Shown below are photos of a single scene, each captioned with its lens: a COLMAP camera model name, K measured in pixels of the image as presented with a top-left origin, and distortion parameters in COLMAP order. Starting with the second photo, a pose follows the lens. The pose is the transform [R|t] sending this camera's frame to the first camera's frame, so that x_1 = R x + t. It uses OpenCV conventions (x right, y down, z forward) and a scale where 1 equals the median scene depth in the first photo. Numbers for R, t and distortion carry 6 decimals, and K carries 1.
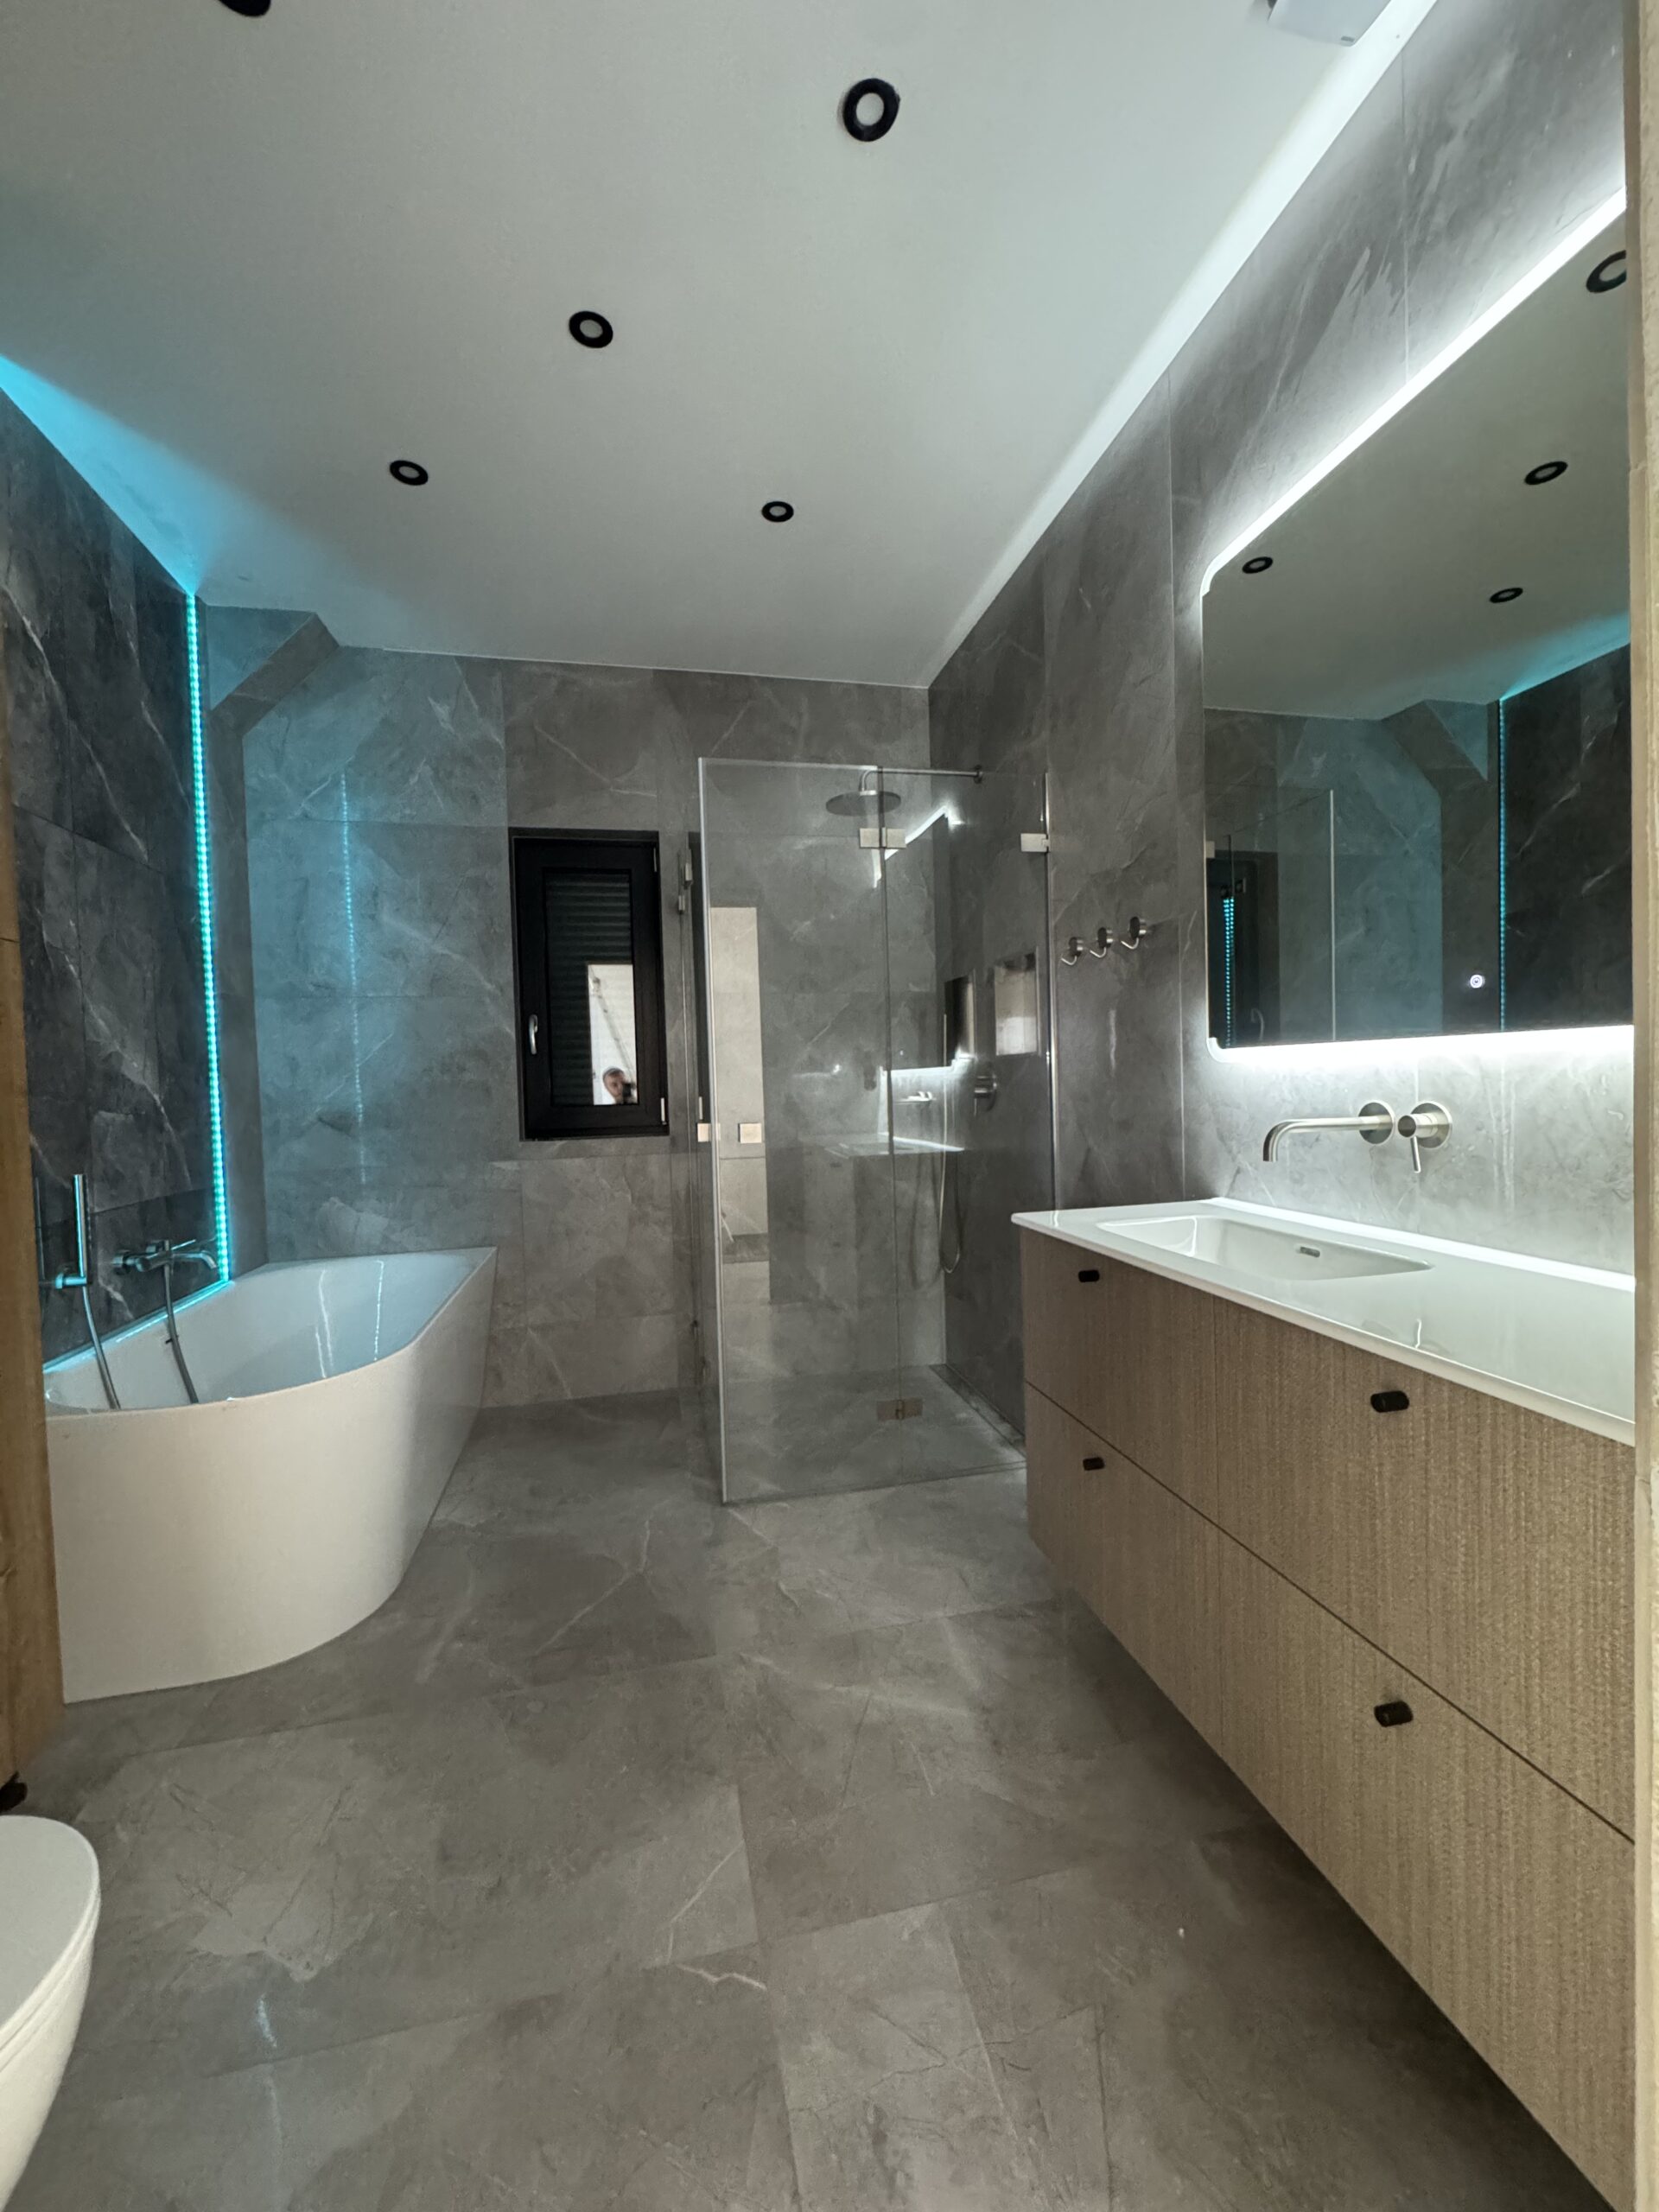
lens RADIAL K [[884.8, 0, 832.9], [0, 884.8, 1107.3], [0, 0, 1]] dist [-0.001782, -0.000143]
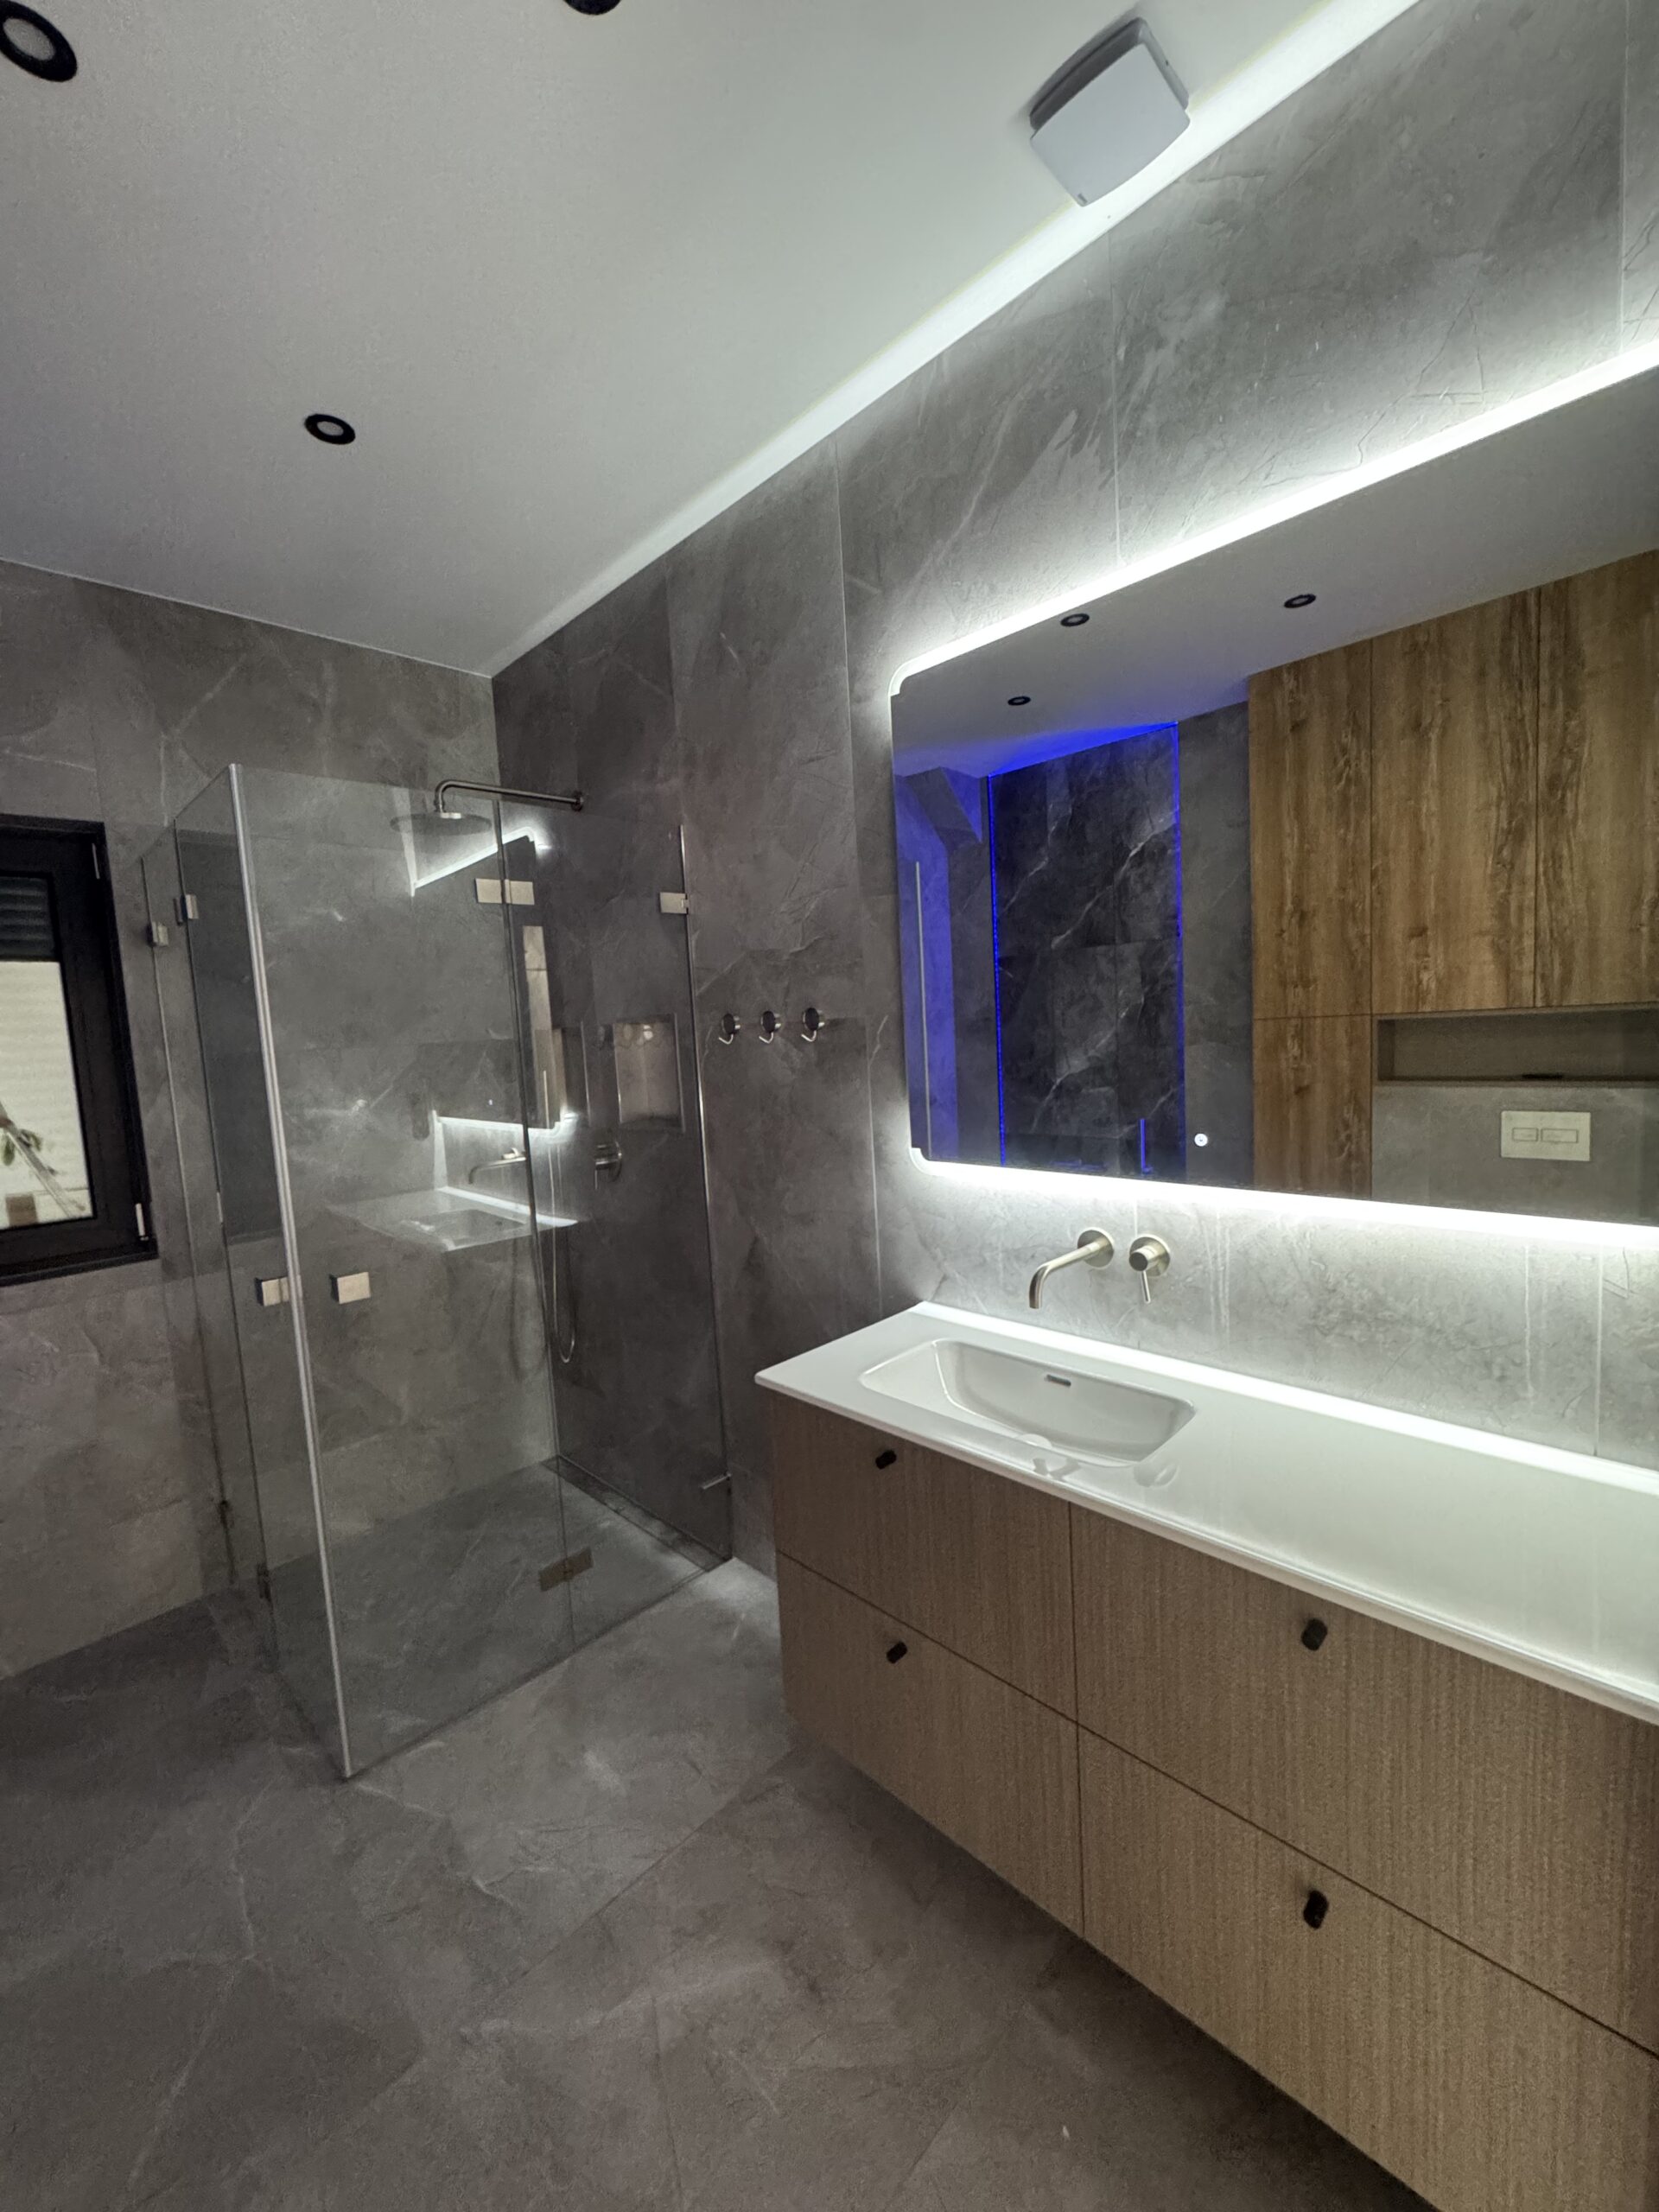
lens RADIAL K [[884.8, 0, 832.9], [0, 884.8, 1107.3], [0, 0, 1]] dist [-0.001782, -0.000143]
pose [[0.843076, -0.066422, 0.533677, -0.157668], [0.046430, 0.997628, 0.050817, -0.157613], [-0.535786, -0.018064, 0.844161, 0.182056]]
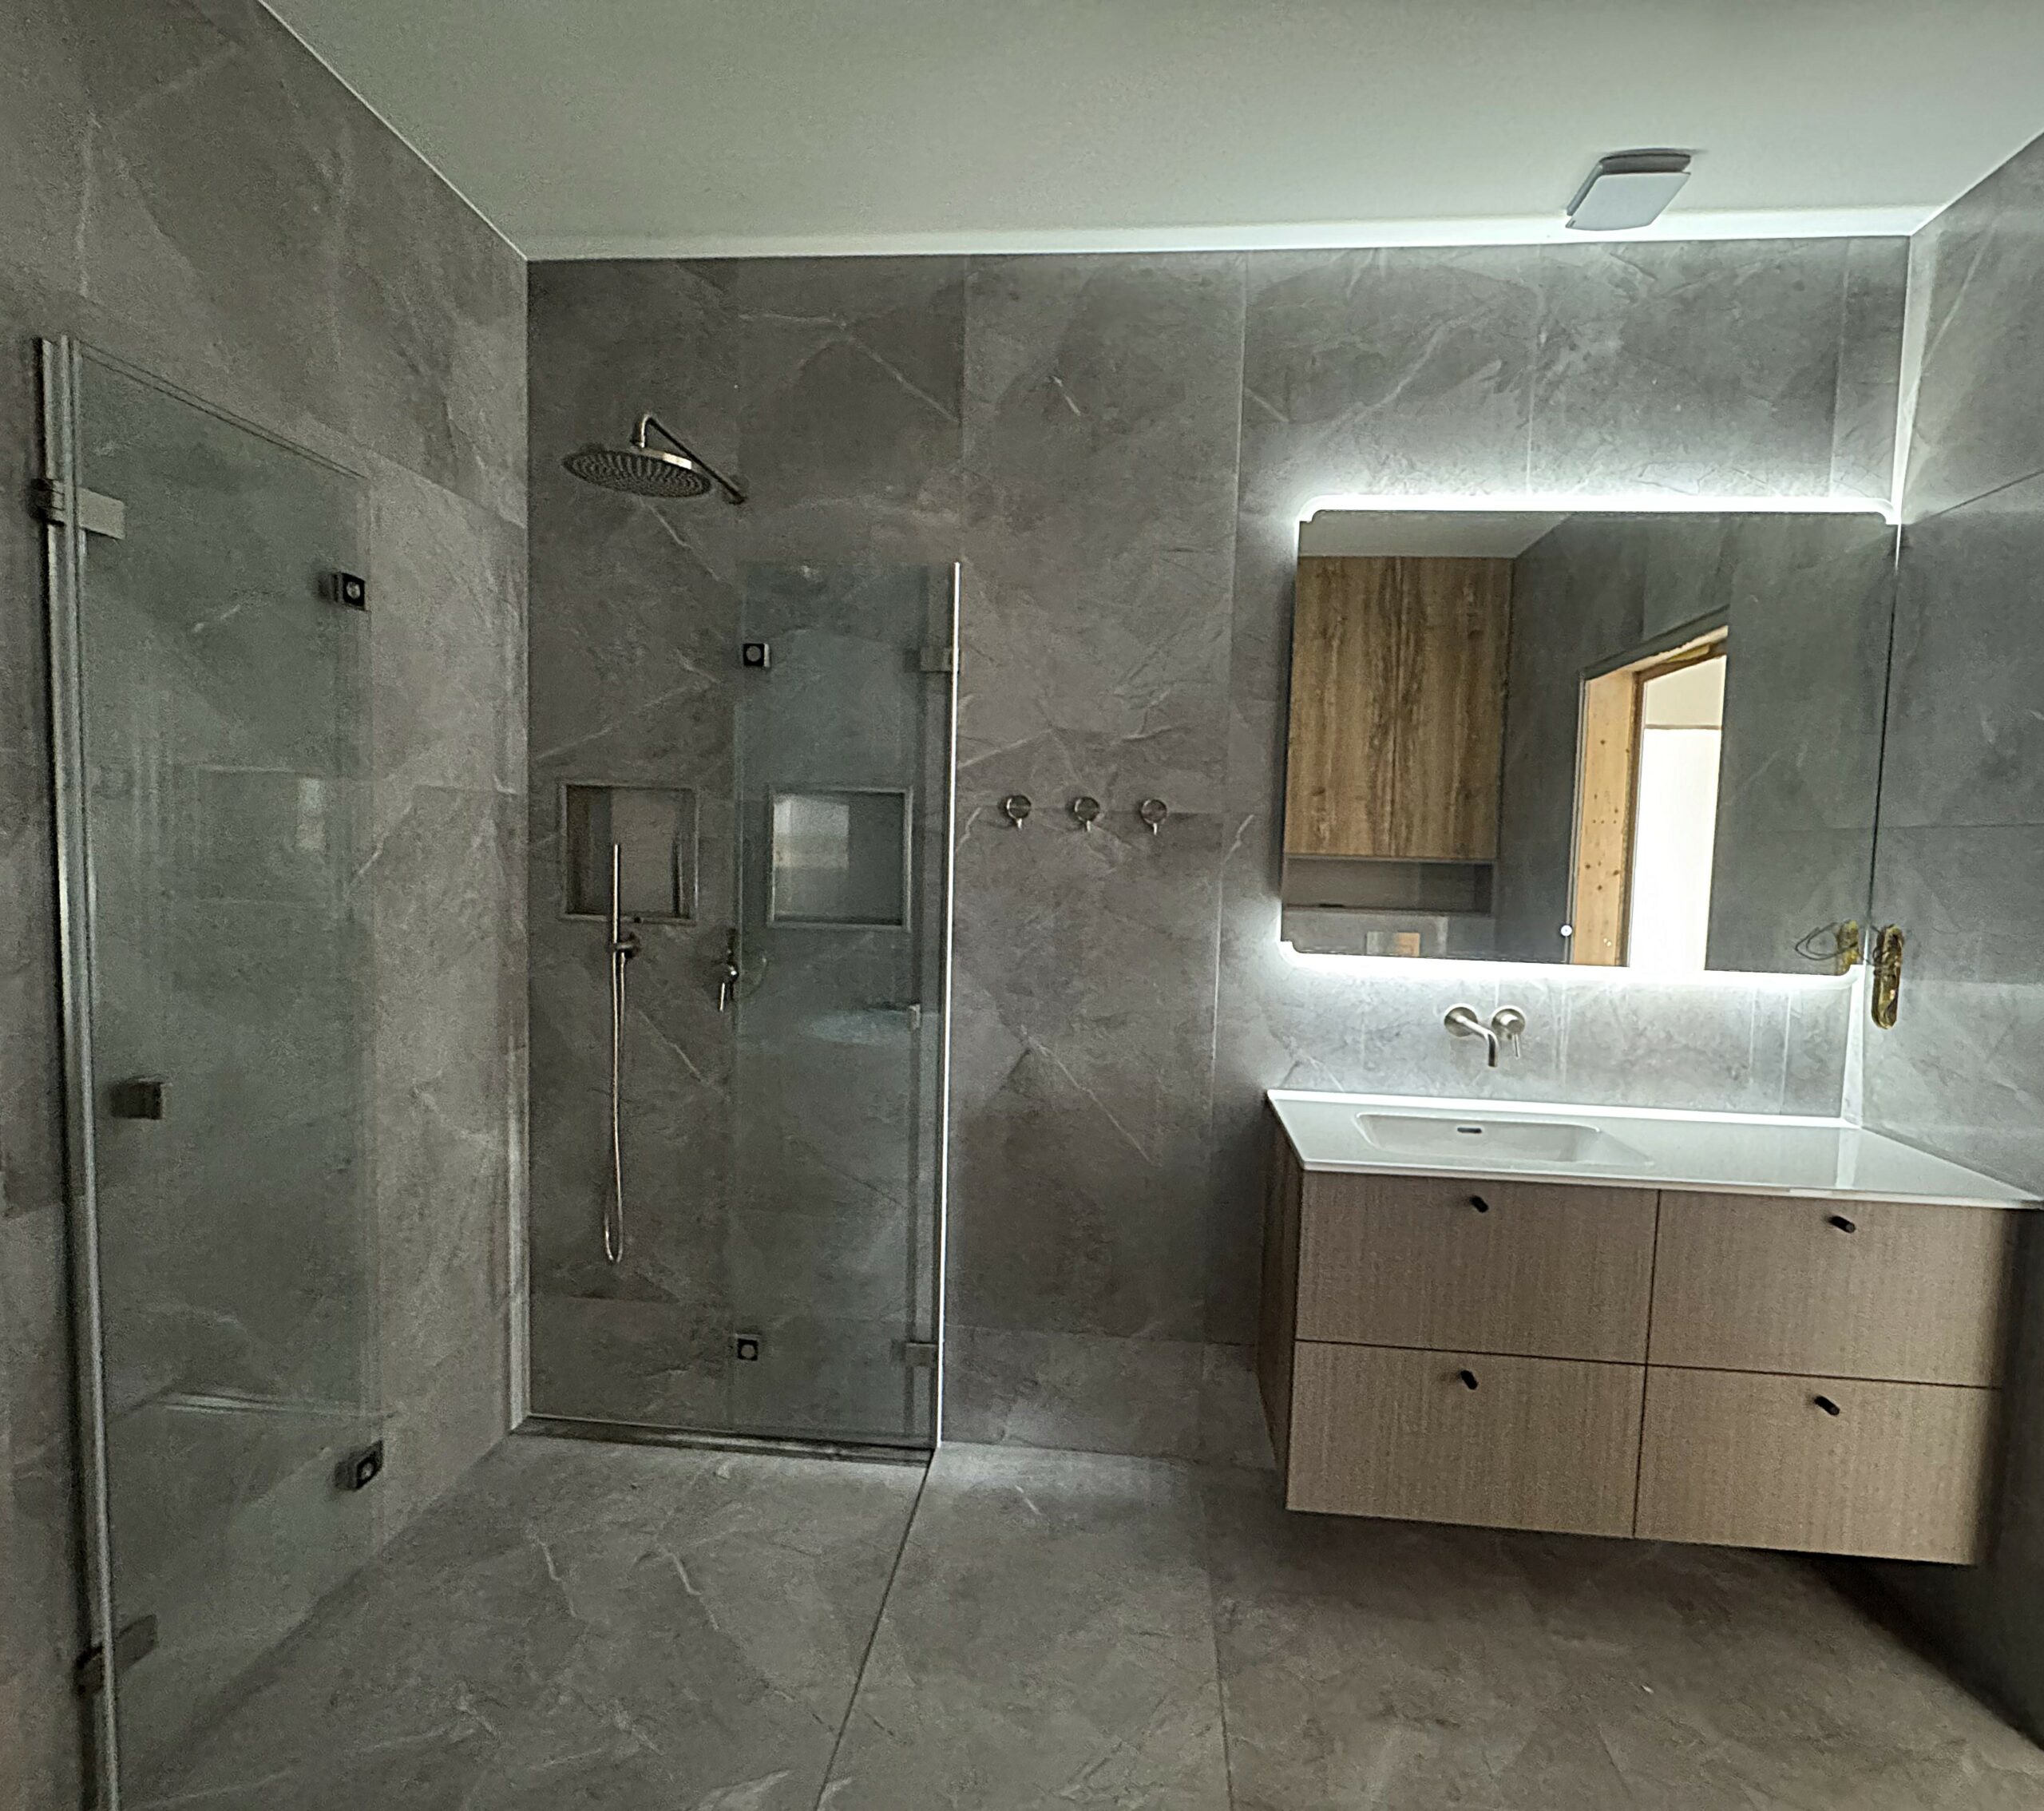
lens RADIAL K [[974.1, 0, 1060.8], [0, 974.1, 907.5], [0, 0, 1]] dist [-0.000718, -0.000264]
pose [[0.290612, -0.020643, 0.956618, -0.669374], [-0.010832, 0.999632, 0.024862, -0.128288], [-0.956780, -0.017588, 0.290281, 0.807877]]
